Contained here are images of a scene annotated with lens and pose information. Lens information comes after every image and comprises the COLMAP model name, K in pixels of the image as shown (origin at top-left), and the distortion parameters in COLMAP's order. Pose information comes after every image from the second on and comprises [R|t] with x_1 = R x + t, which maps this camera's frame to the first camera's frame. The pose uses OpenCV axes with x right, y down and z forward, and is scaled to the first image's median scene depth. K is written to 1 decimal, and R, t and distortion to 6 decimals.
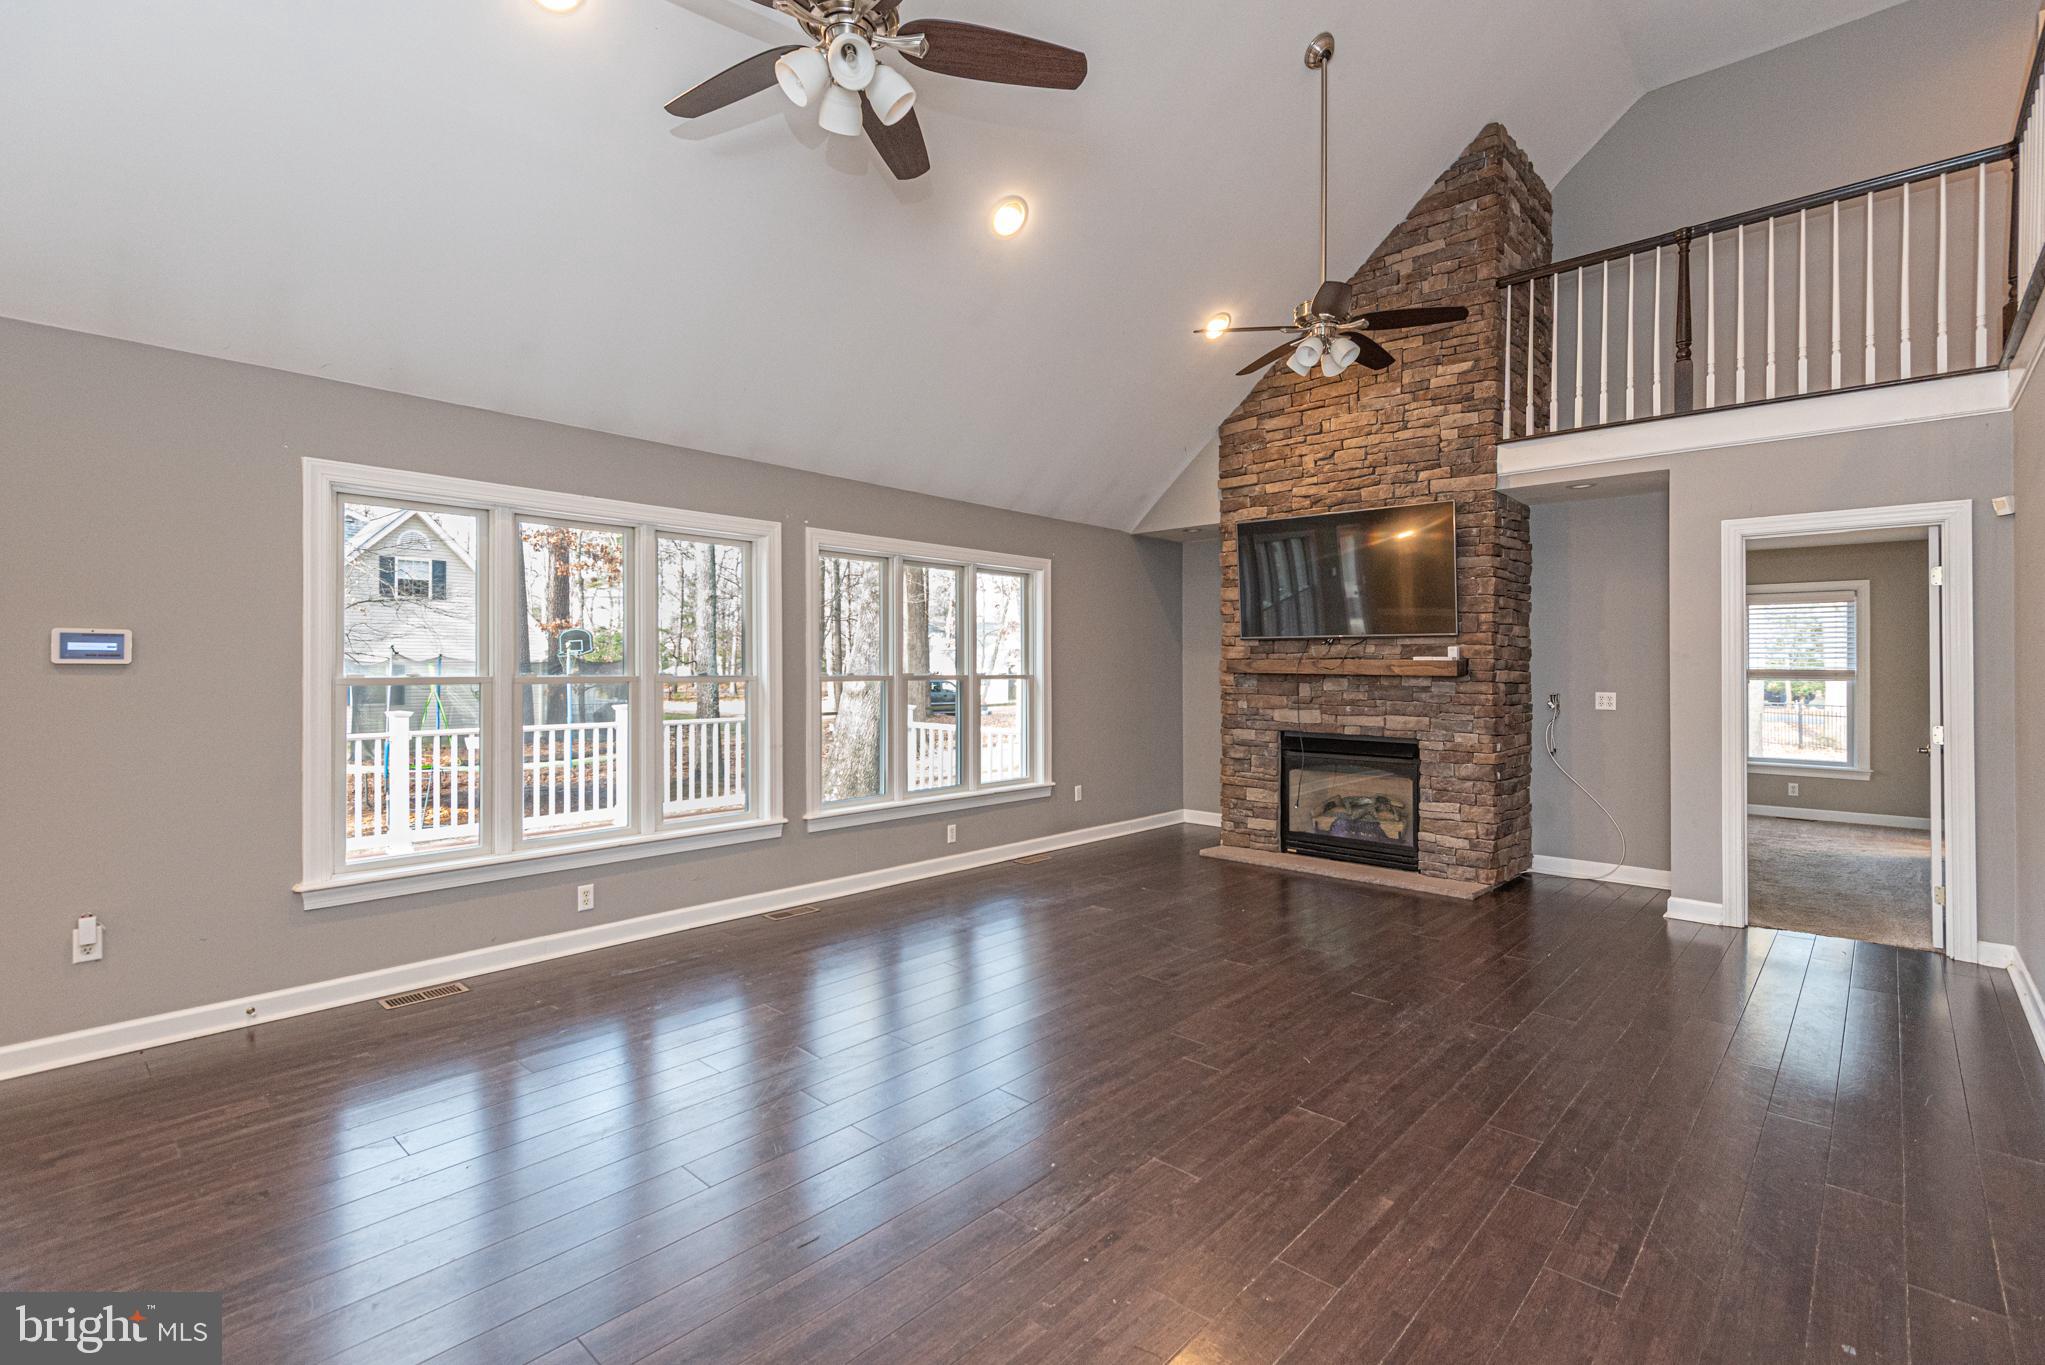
lens RADIAL K [[942.5, 0, 1024.0], [0, 942.5, 666.9], [0, 0, 1]] dist [0.005558, -0.001578]
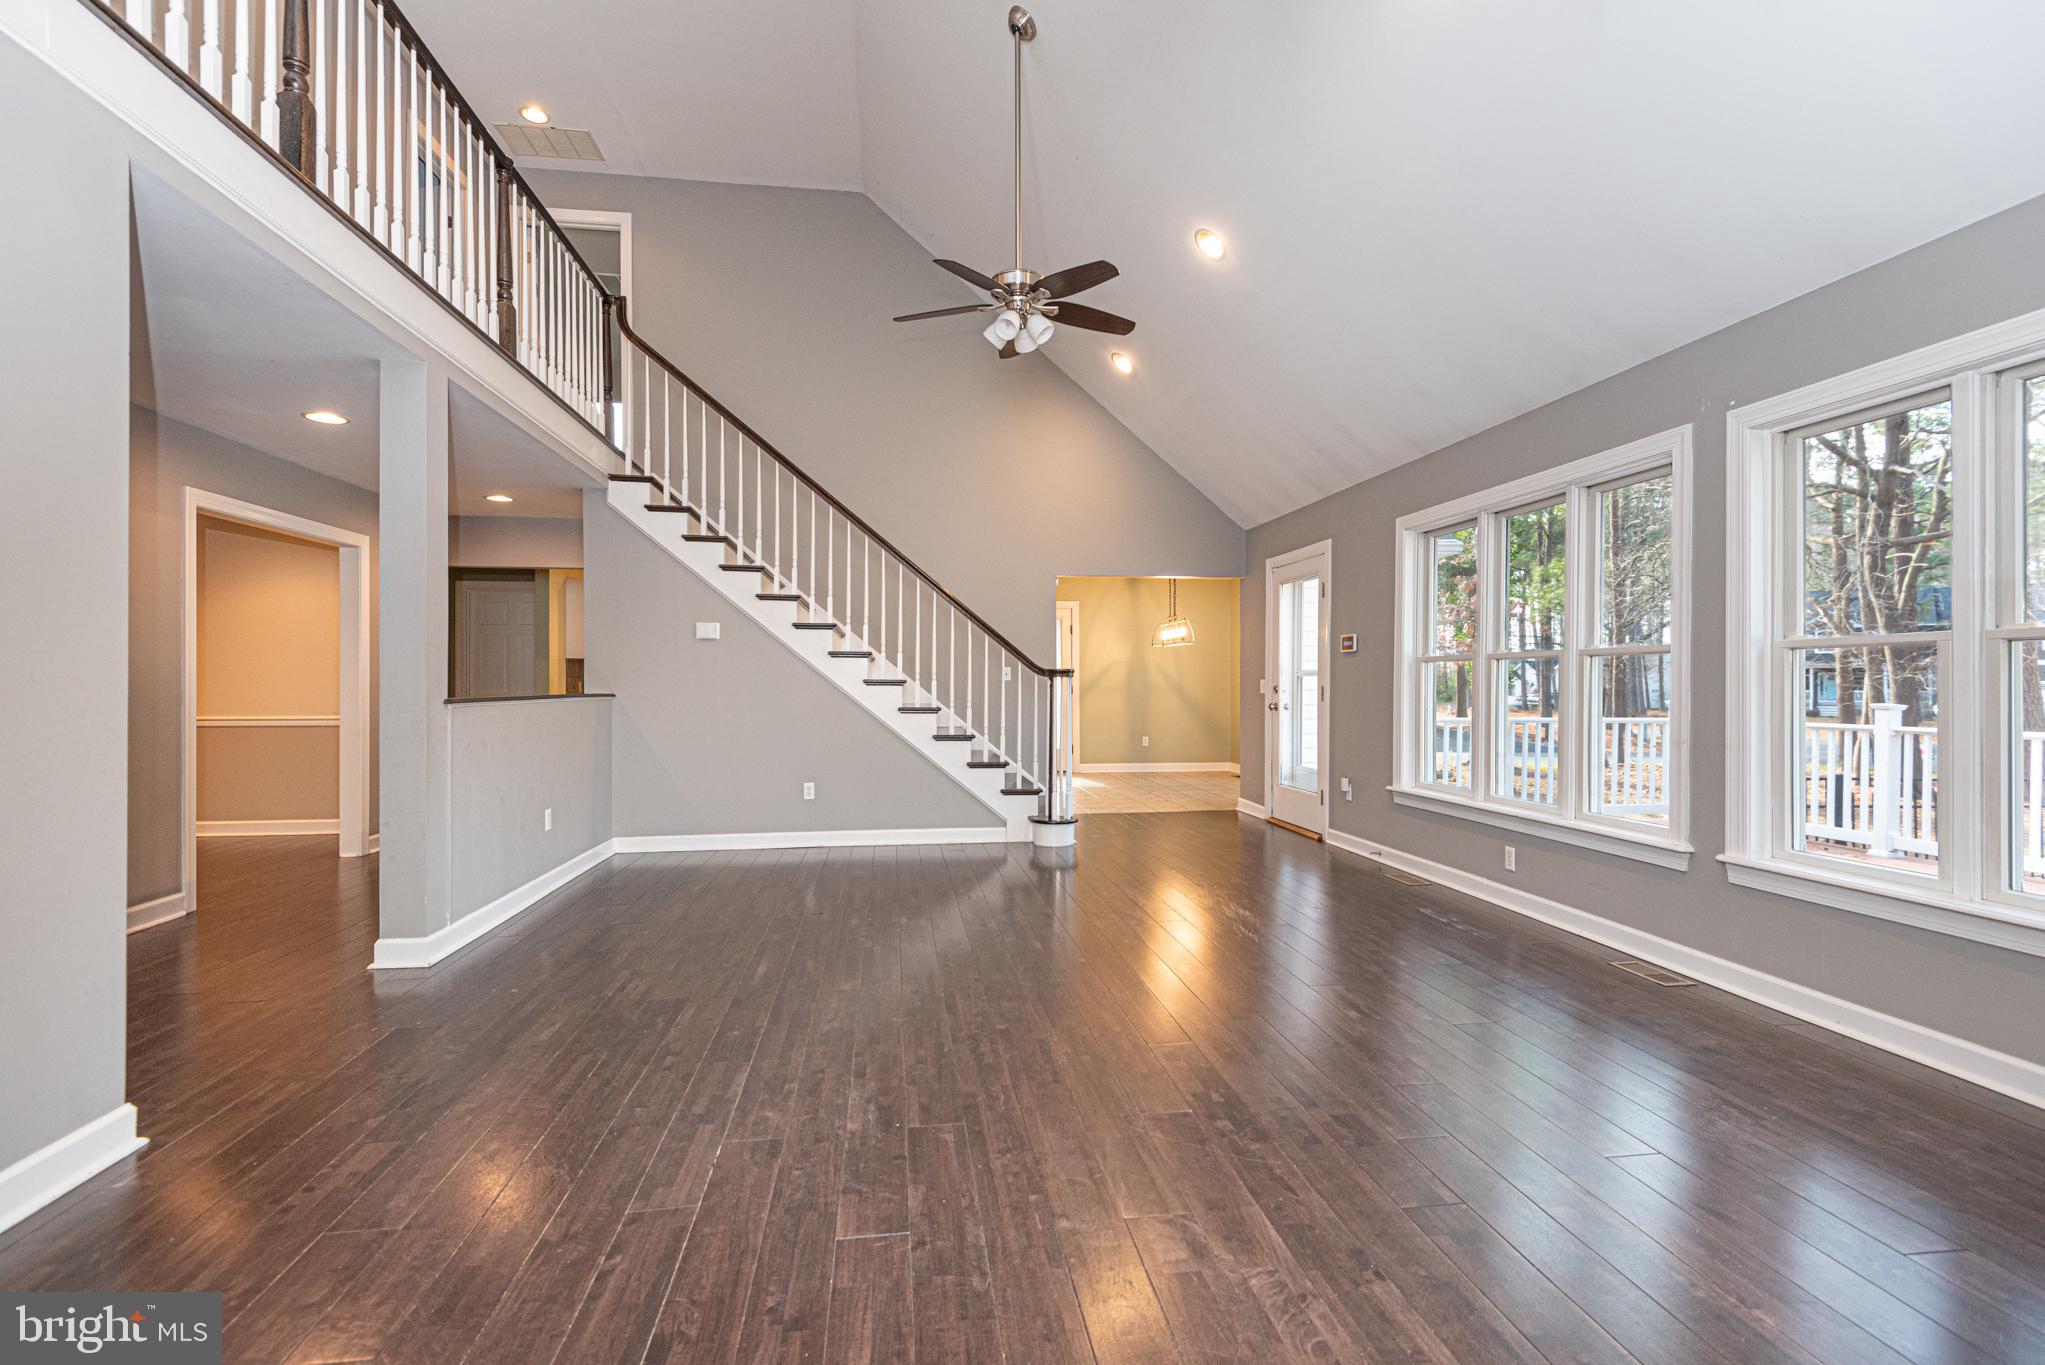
lens RADIAL K [[942.5, 0, 1027.6], [0, 942.5, 686.6], [0, 0, 1]] dist [0.005558, -0.001578]
pose [[-0.640689, -0.001509, -0.767799, 0.876878], [-0.004608, 0.999988, 0.001880, 0.061227], [0.767786, 0.004742, -0.640688, 1.568771]]
